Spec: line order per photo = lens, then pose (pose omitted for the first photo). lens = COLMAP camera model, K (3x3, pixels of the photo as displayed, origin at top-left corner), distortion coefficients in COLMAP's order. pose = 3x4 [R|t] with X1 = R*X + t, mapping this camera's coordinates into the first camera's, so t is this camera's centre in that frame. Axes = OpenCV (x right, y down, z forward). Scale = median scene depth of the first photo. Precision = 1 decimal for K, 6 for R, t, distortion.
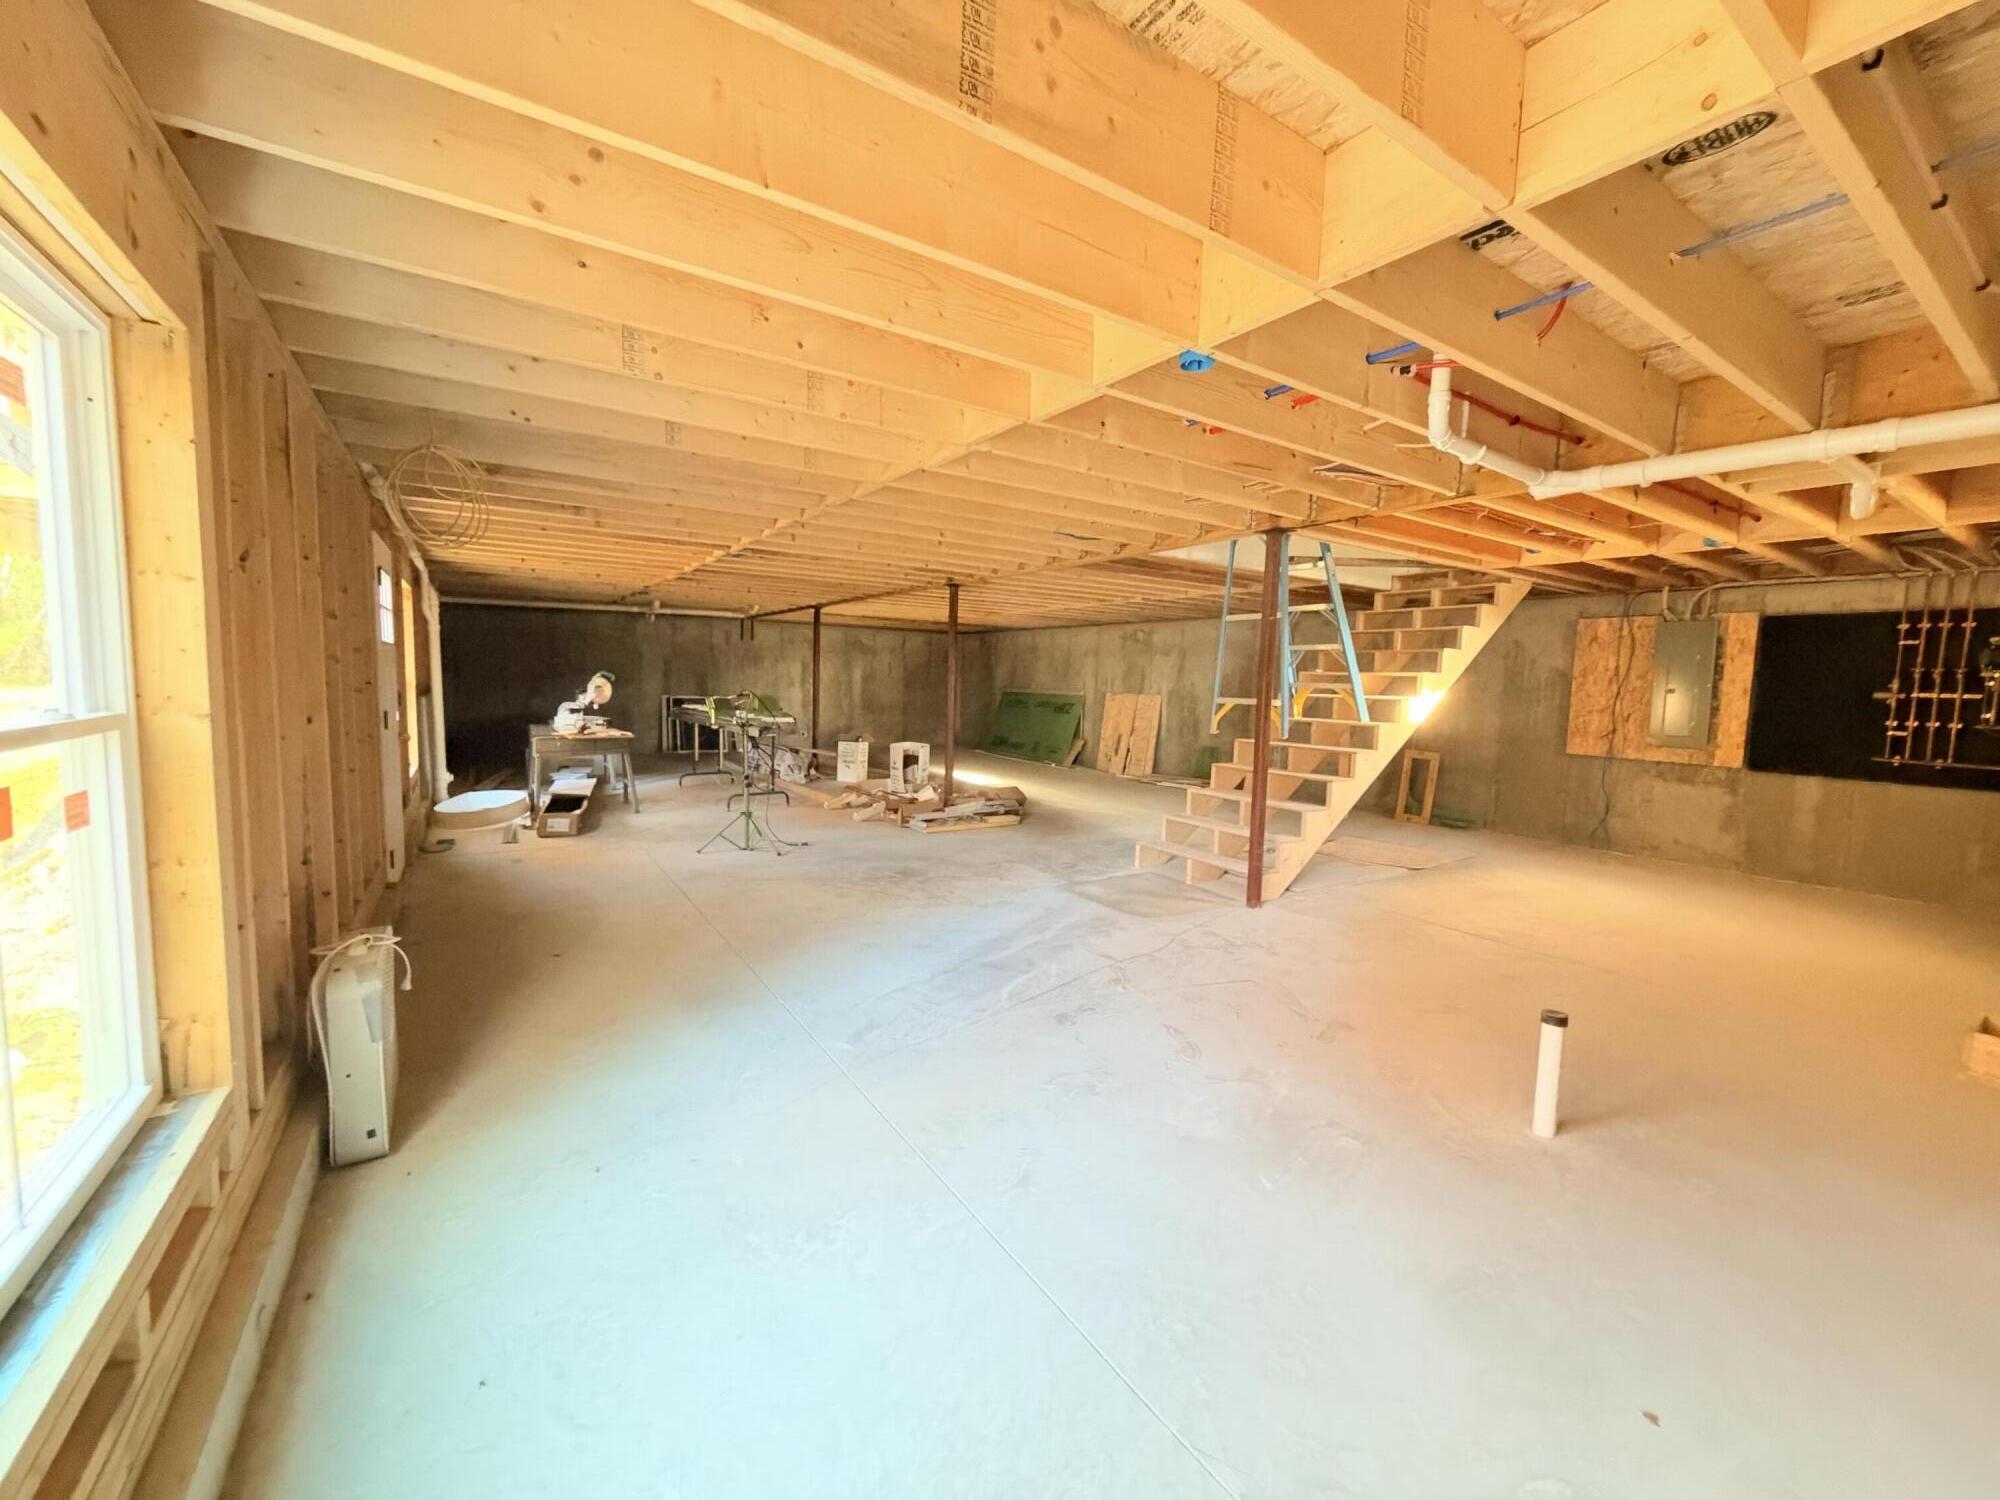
lens RADIAL K [[798.0, 0, 1007.0], [0, 798.0, 748.0], [0, 0, 1]] dist [-0.000228, 0.000031]
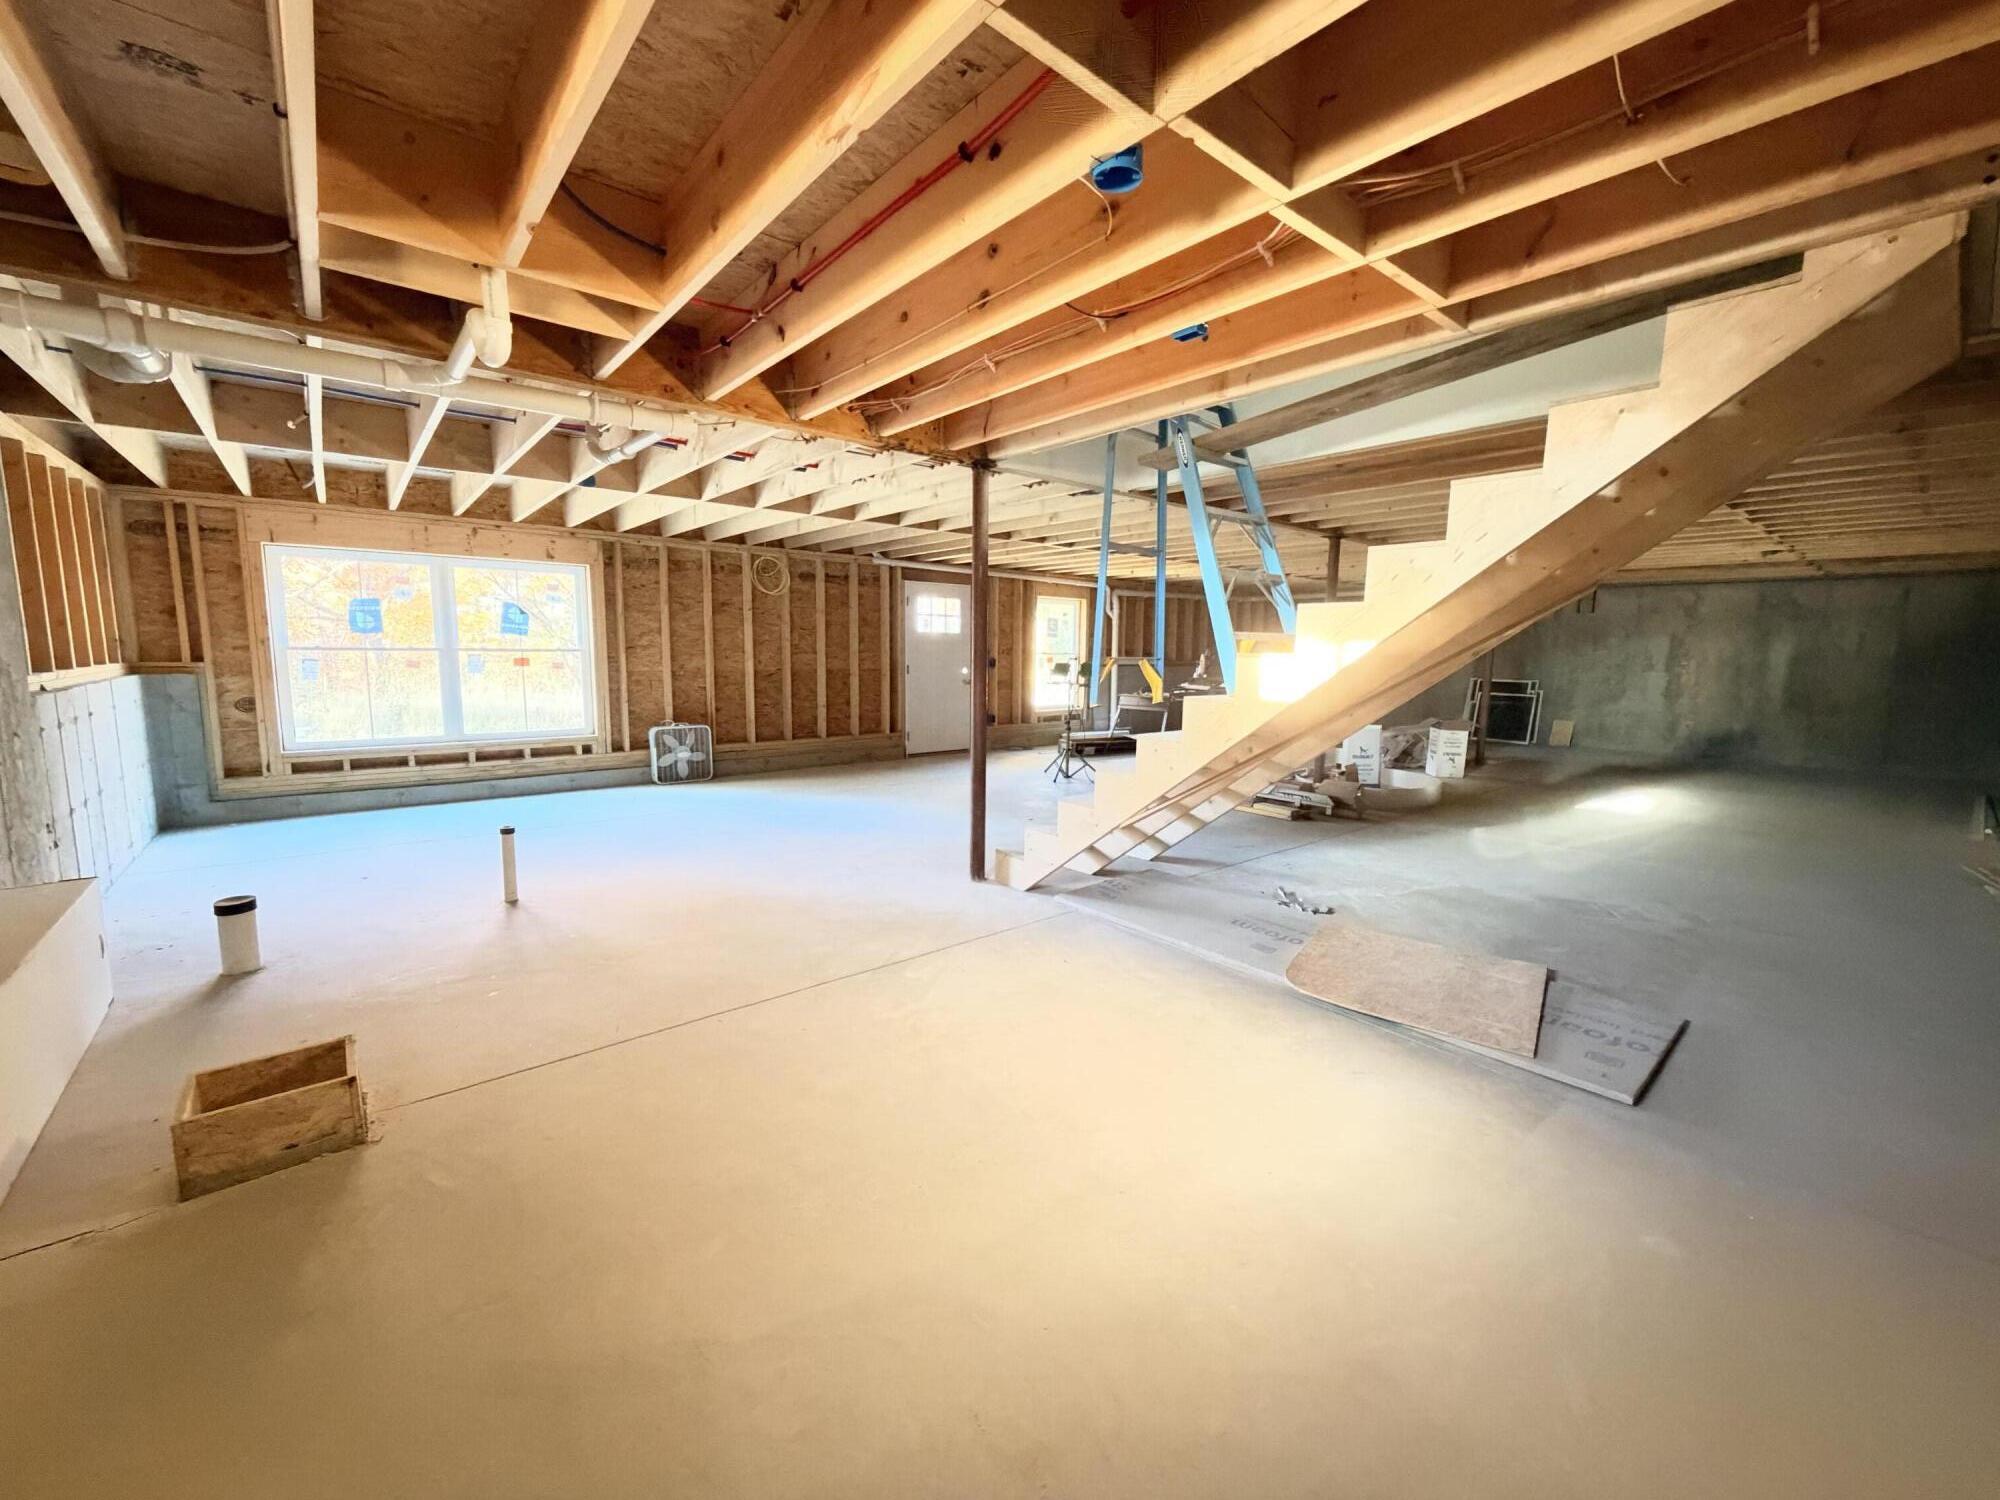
lens RADIAL K [[798.0, 0, 1005.2], [0, 798.0, 749.9], [0, 0, 1]] dist [-0.000228, 0.000031]
pose [[0.107789, 0.101845, -0.988943, 0.400005], [-0.100150, 0.990791, 0.091119, -0.010048], [0.989117, 0.089222, 0.116996, 0.306570]]
